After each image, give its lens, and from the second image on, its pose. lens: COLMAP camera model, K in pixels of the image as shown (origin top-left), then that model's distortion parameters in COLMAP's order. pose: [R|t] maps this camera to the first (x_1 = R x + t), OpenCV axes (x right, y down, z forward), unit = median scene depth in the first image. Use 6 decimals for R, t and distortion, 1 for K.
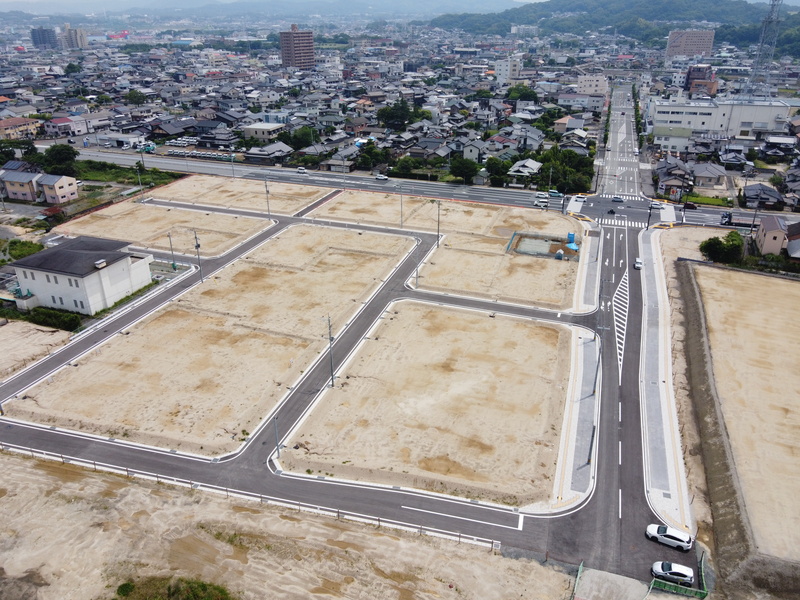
lens RADIAL K [[604.6, 0, 400.0], [0, 604.6, 300.0], [0, 0, 1]] dist [0.010237, 0.002680]
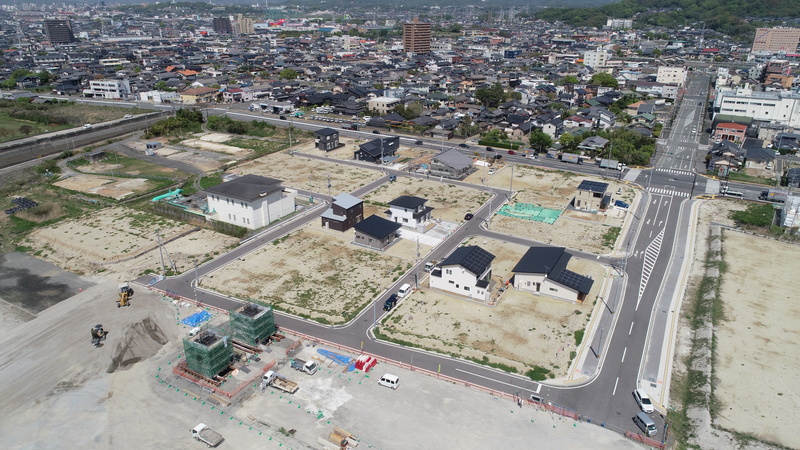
lens RADIAL K [[534.7, 0, 400.0], [0, 534.7, 225.0], [0, 0, 1]] dist [0.003378, -0.002967]
pose [[0.982546, 0.078052, -0.168852, 0.016443], [-0.086740, 0.995228, -0.044689, 0.018959], [0.164558, 0.058555, 0.984628, -0.077642]]
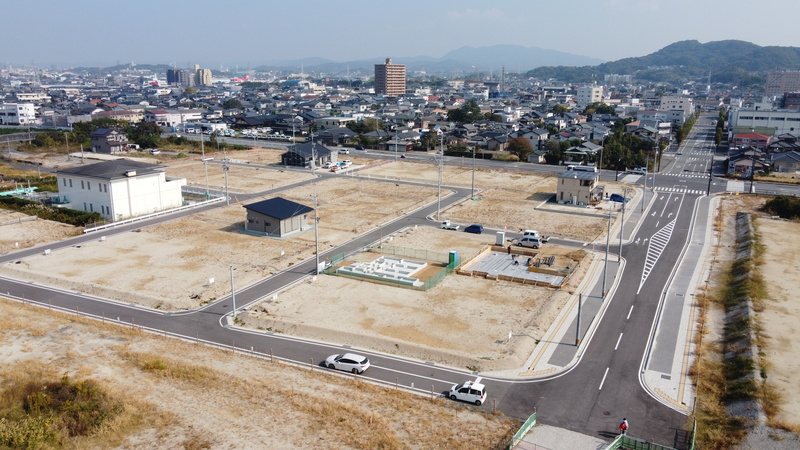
lens RADIAL K [[608.2, 0, 400.0], [0, 608.2, 225.0], [0, 0, 1]] dist [0.006332, 0.005642]
pose [[0.986970, 0.052372, -0.152142, 0.054991], [-0.081159, 0.978489, -0.189663, 0.083751], [0.138937, 0.199539, 0.969990, 0.031366]]
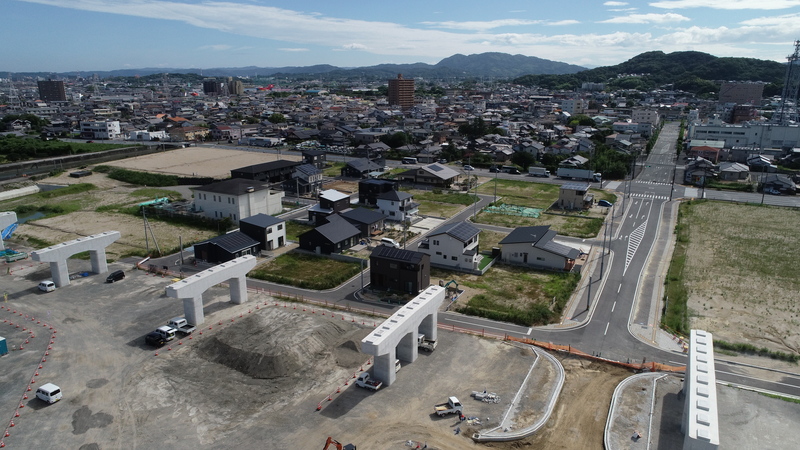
lens RADIAL K [[534.7, 0, 400.0], [0, 534.7, 225.0], [0, 0, 1]] dist [0.003378, -0.002967]
pose [[0.987226, 0.048848, -0.151655, 0.021217], [-0.074392, 0.983038, -0.167634, 0.092185], [0.140894, 0.176775, 0.974115, -0.071252]]
